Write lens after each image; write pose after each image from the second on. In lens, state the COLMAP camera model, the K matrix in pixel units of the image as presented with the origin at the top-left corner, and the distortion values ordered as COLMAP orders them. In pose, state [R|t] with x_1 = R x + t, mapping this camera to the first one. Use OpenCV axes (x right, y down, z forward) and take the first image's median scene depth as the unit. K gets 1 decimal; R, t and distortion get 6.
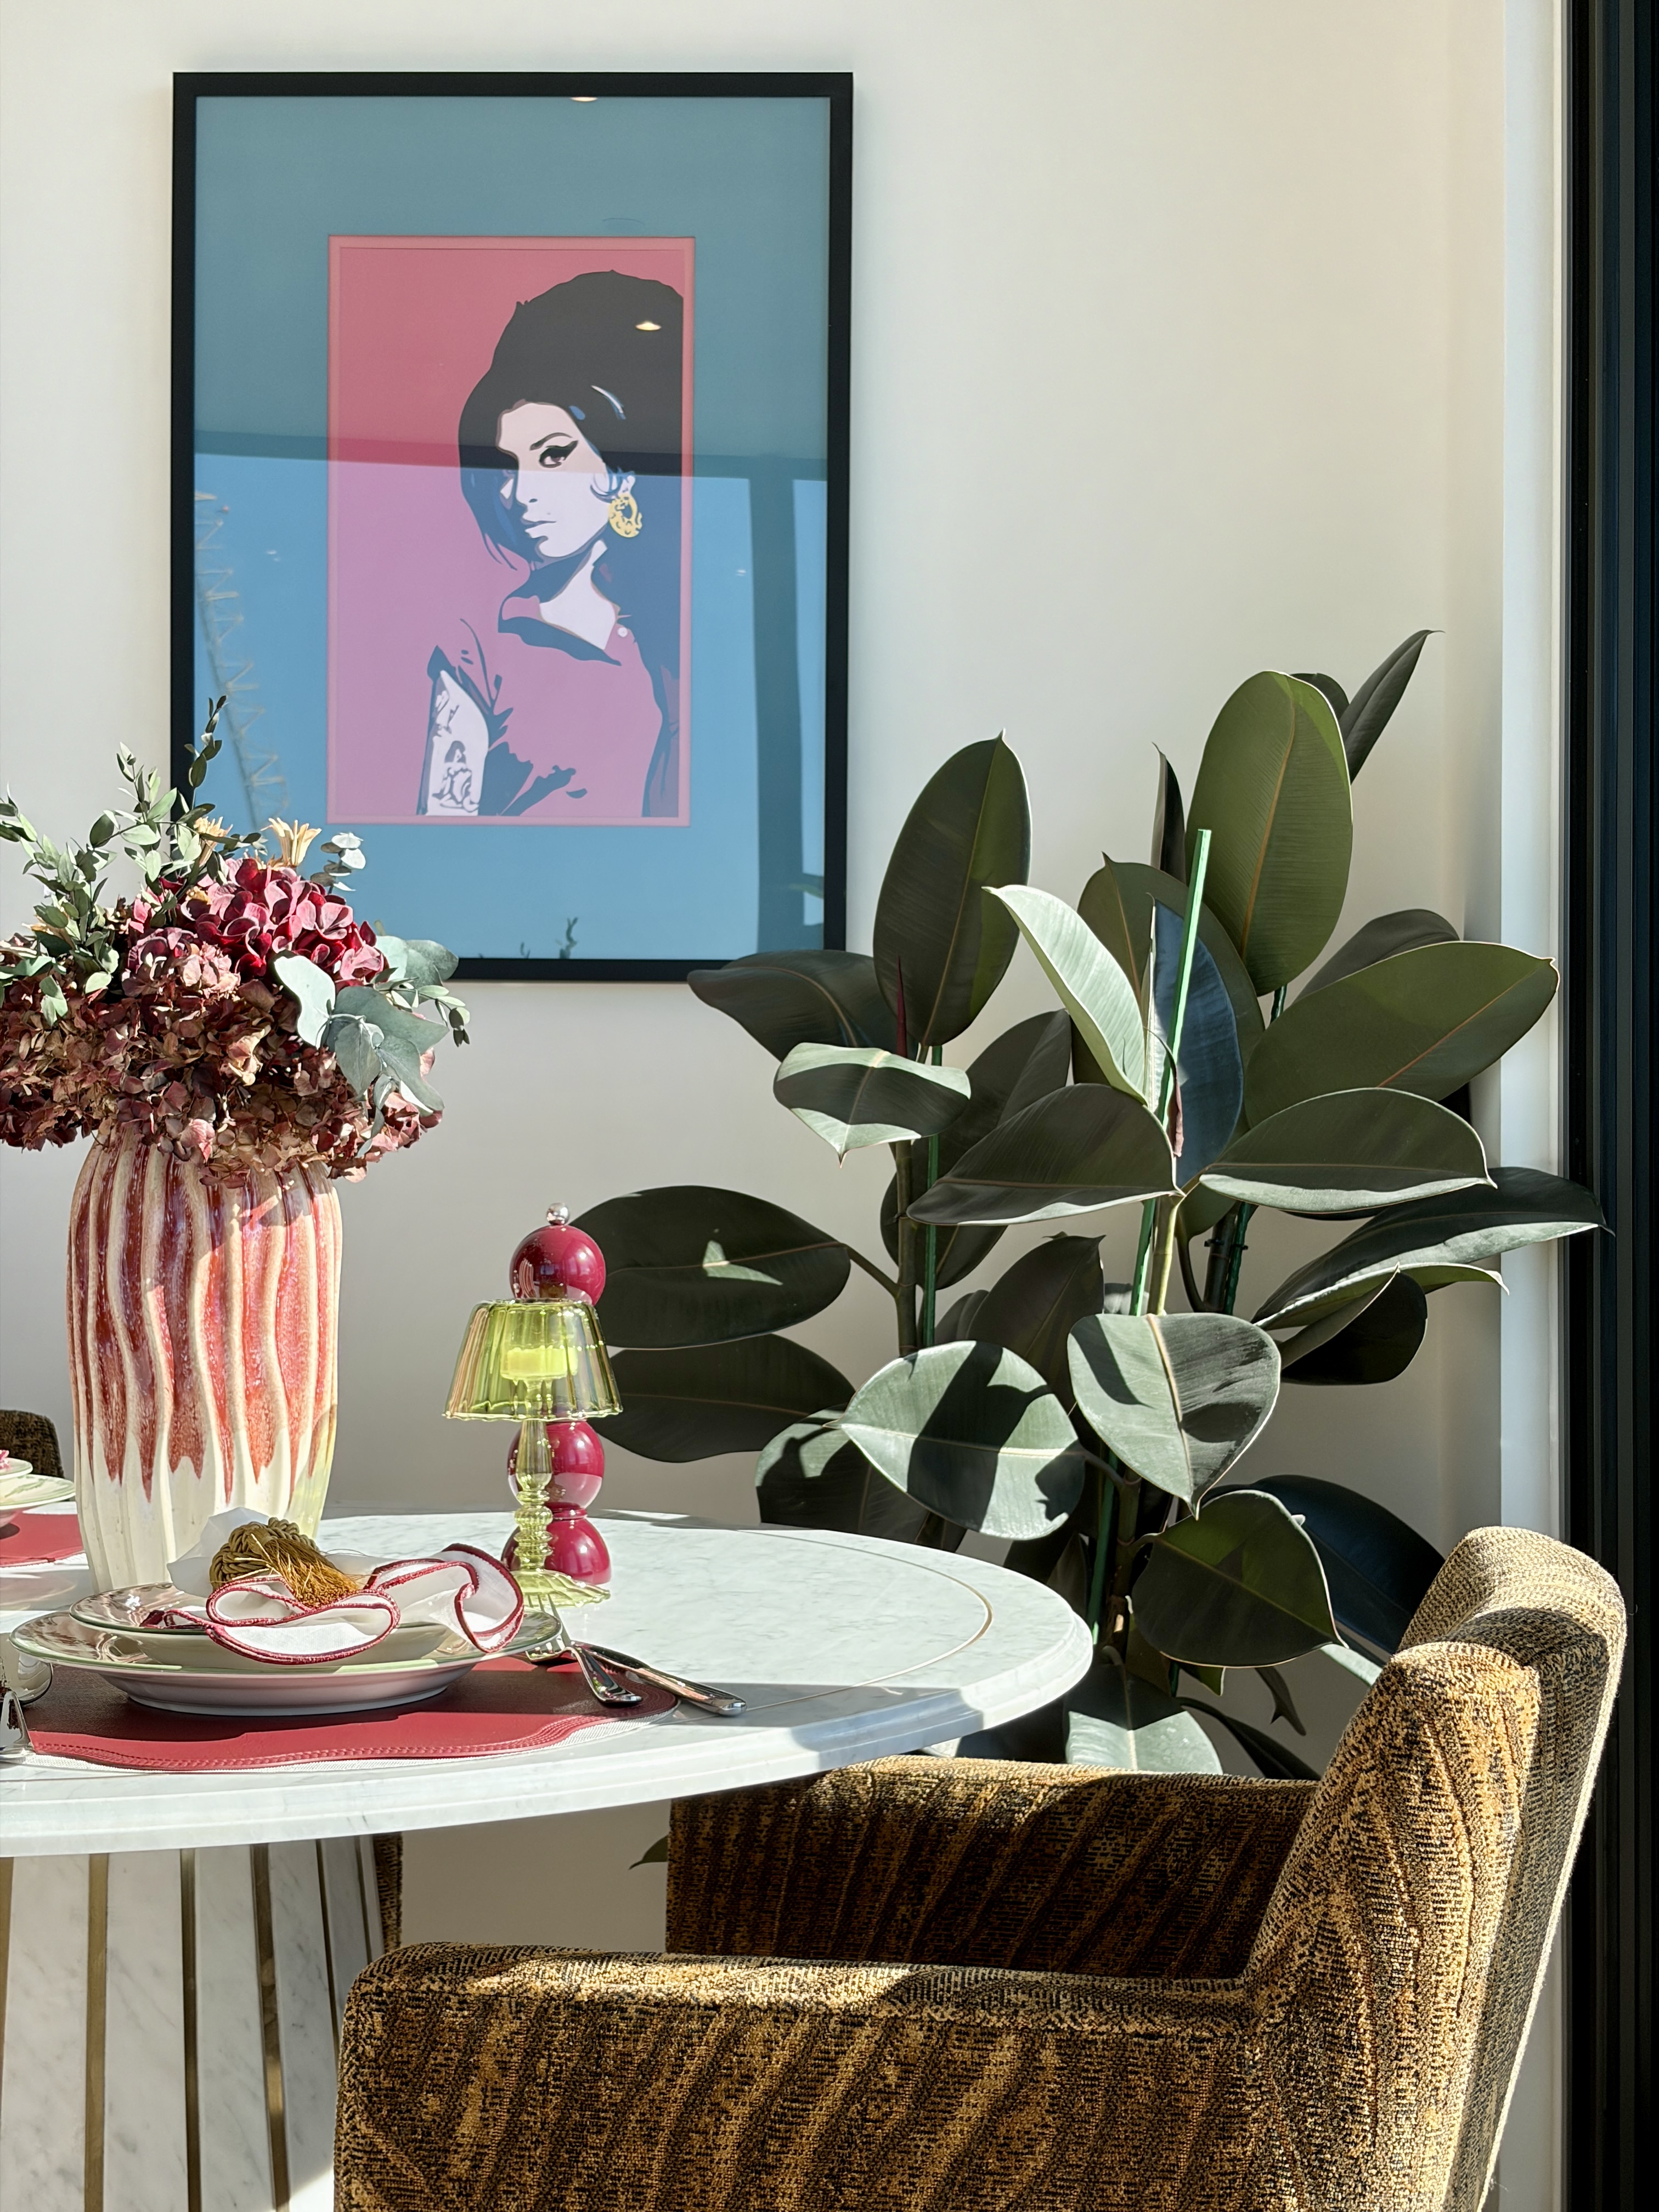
lens RADIAL K [[3321.7, 0, 829.5], [0, 3321.7, 1106.0], [0, 0, 1]] dist [0.200835, -0.661330]
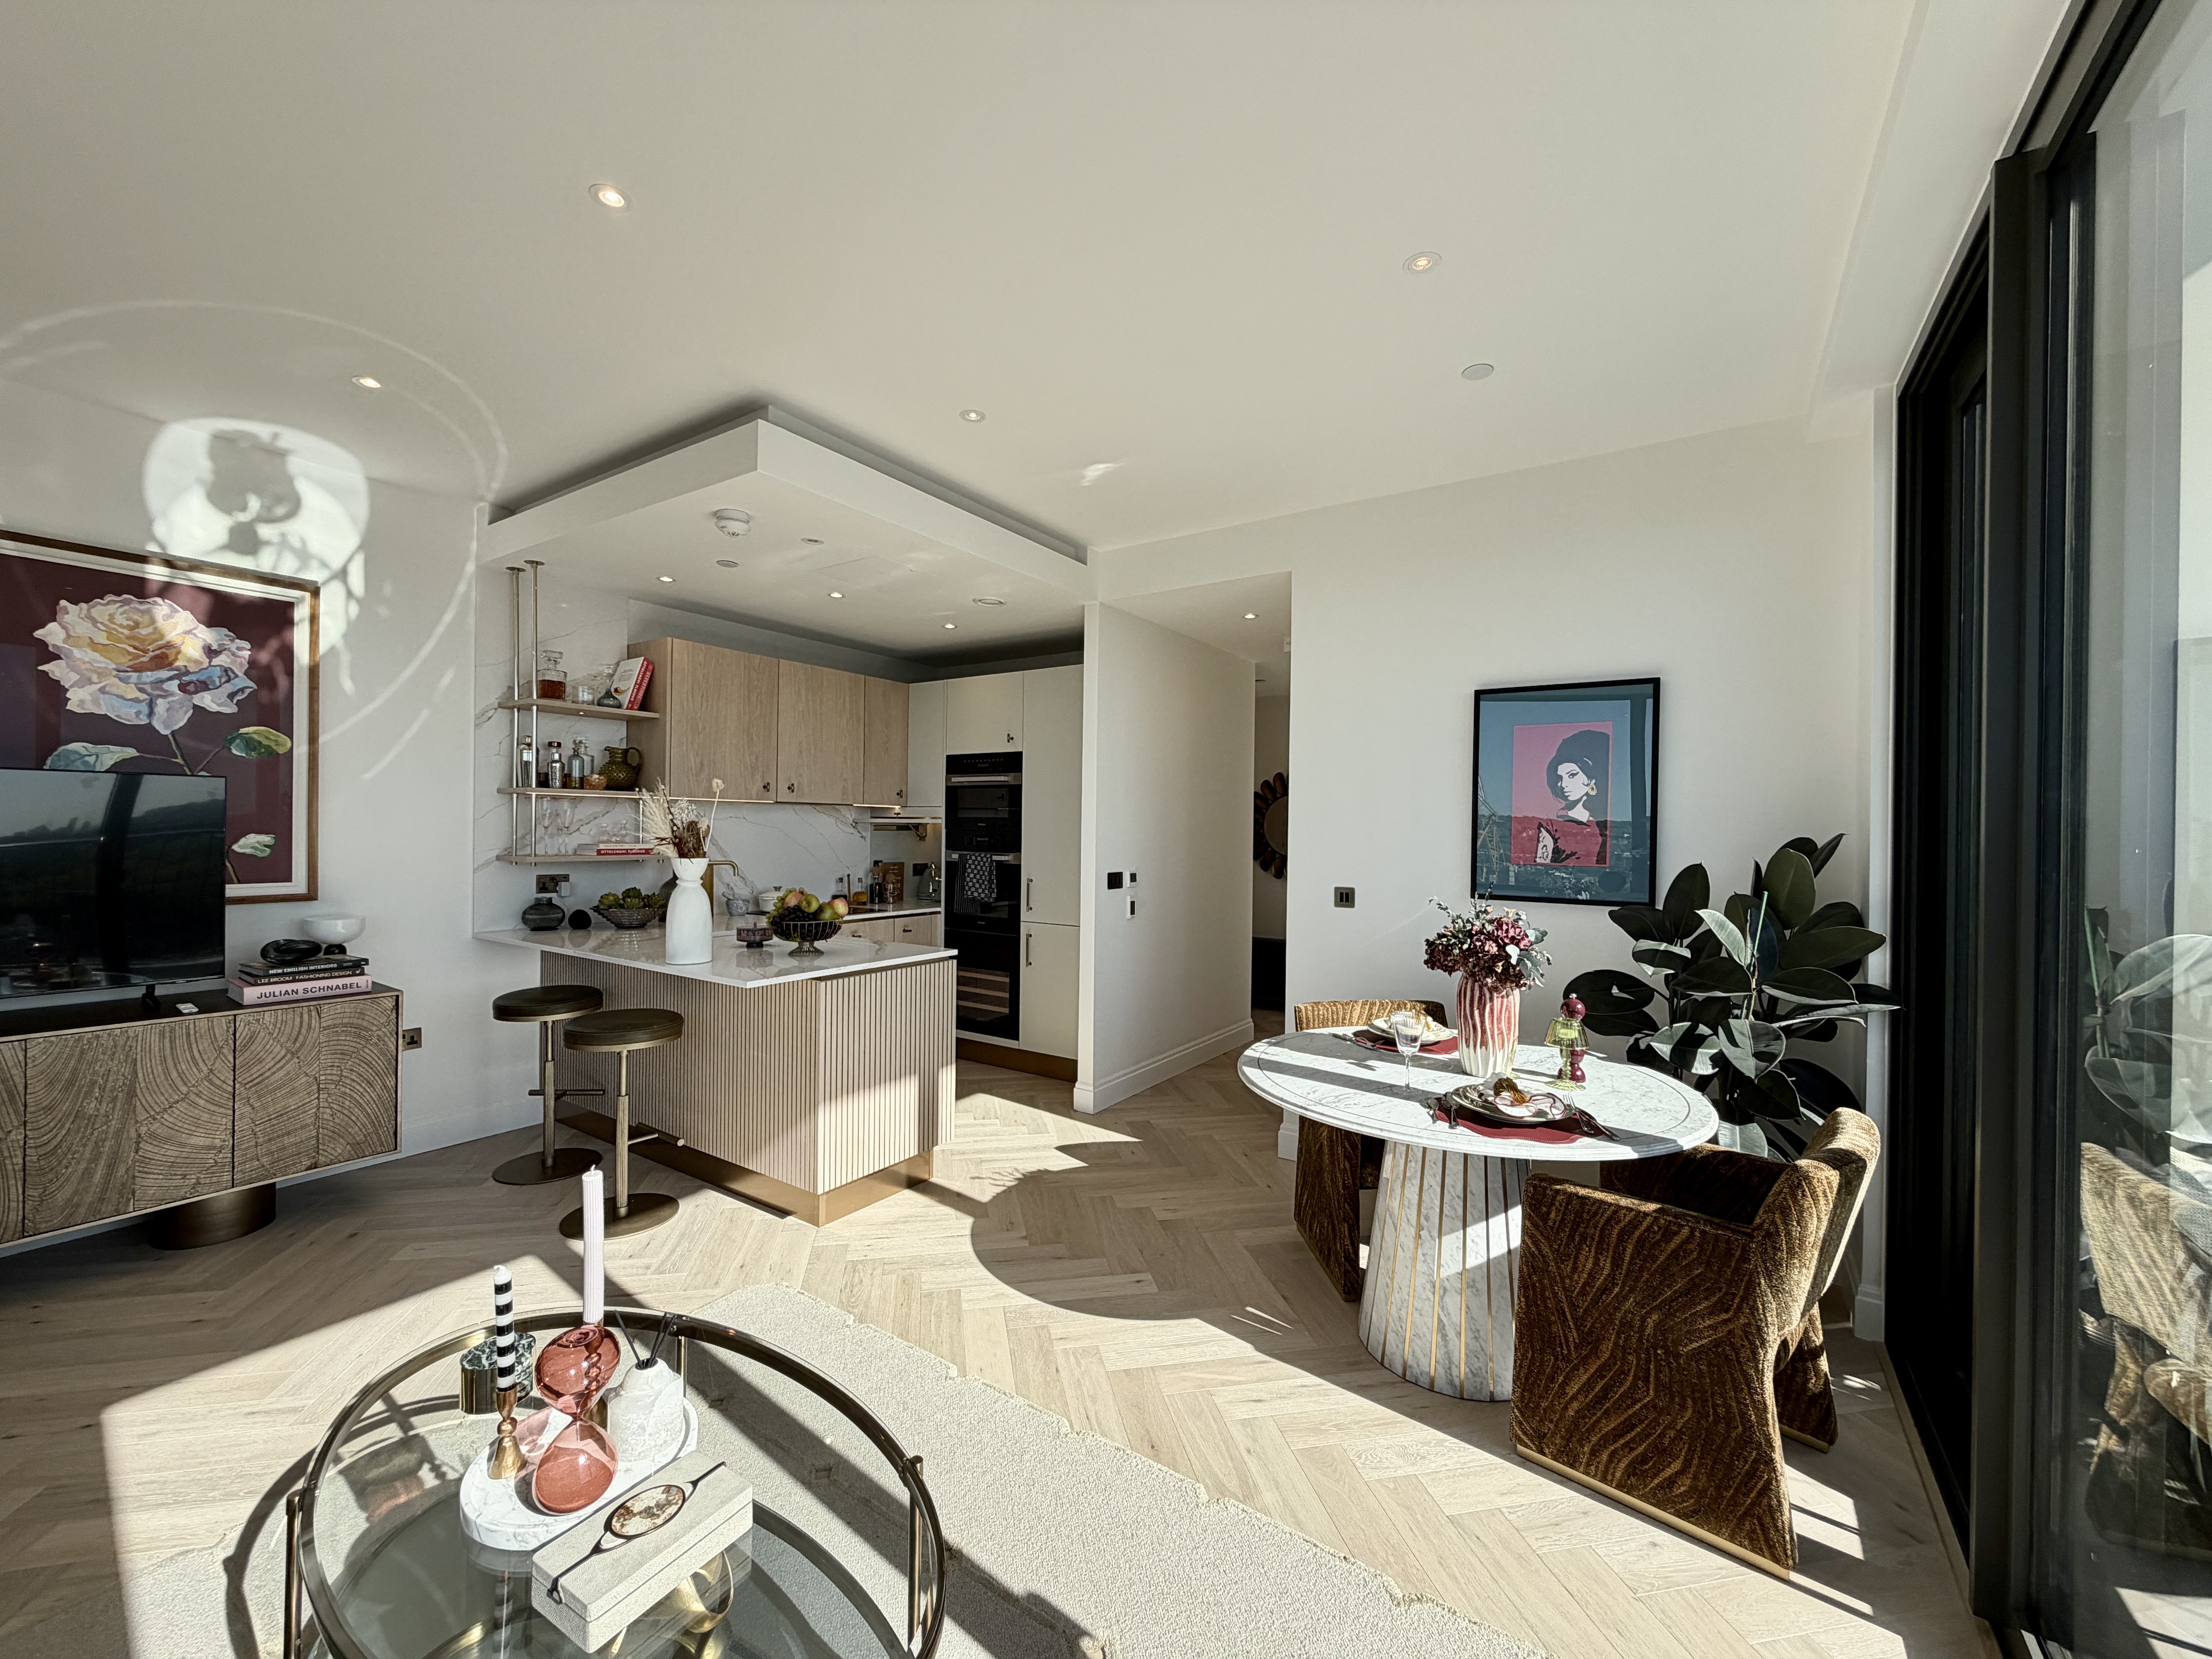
lens RADIAL K [[886.0, 0, 1106.0], [0, 886.0, 829.5], [0, 0, 1]] dist [0.002832, -0.000209]
pose [[0.847184, 0.009624, -0.531213, 0.015343], [-0.006901, 0.999951, 0.007110, -0.192881], [0.531255, -0.002358, 0.847209, -0.313758]]
